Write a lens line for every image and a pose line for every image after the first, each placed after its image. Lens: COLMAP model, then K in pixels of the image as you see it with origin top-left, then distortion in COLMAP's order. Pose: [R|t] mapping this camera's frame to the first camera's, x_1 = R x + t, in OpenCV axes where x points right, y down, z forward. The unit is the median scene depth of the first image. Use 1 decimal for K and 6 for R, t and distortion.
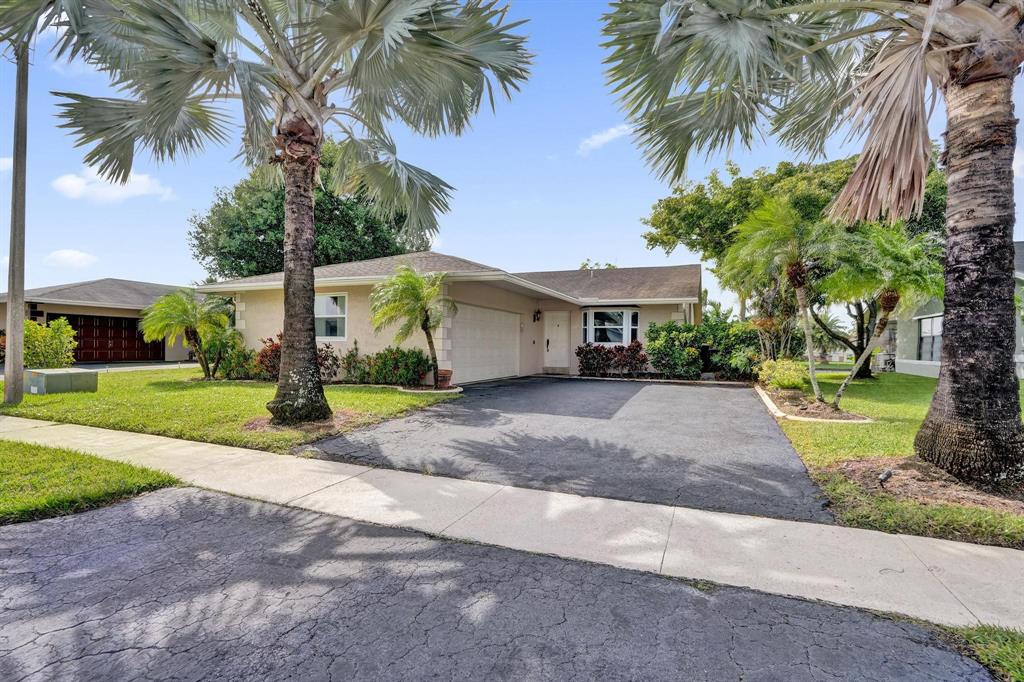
lens RADIAL K [[479.9, 0, 516.8], [0, 479.9, 342.8], [0, 0, 1]] dist [-0.078346, 0.034874]
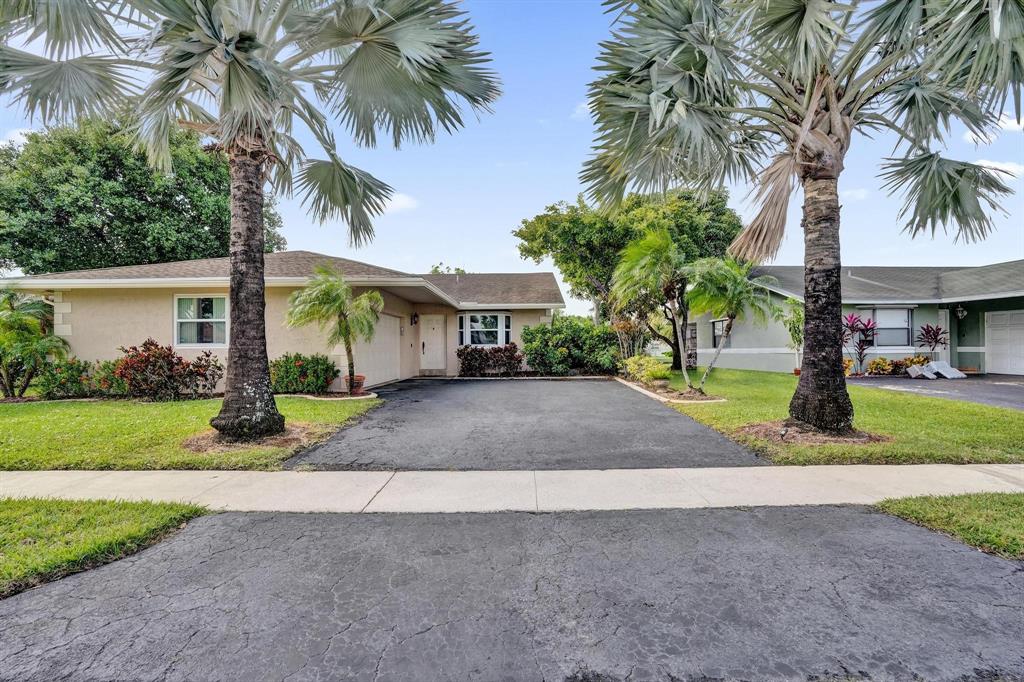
lens RADIAL K [[479.9, 0, 516.8], [0, 479.9, 342.8], [0, 0, 1]] dist [-0.078346, 0.034874]
pose [[0.924337, -0.015799, 0.381249, -0.205634], [0.016200, 0.999866, 0.002157, -0.007019], [-0.381232, 0.004182, 0.924470, -0.028411]]
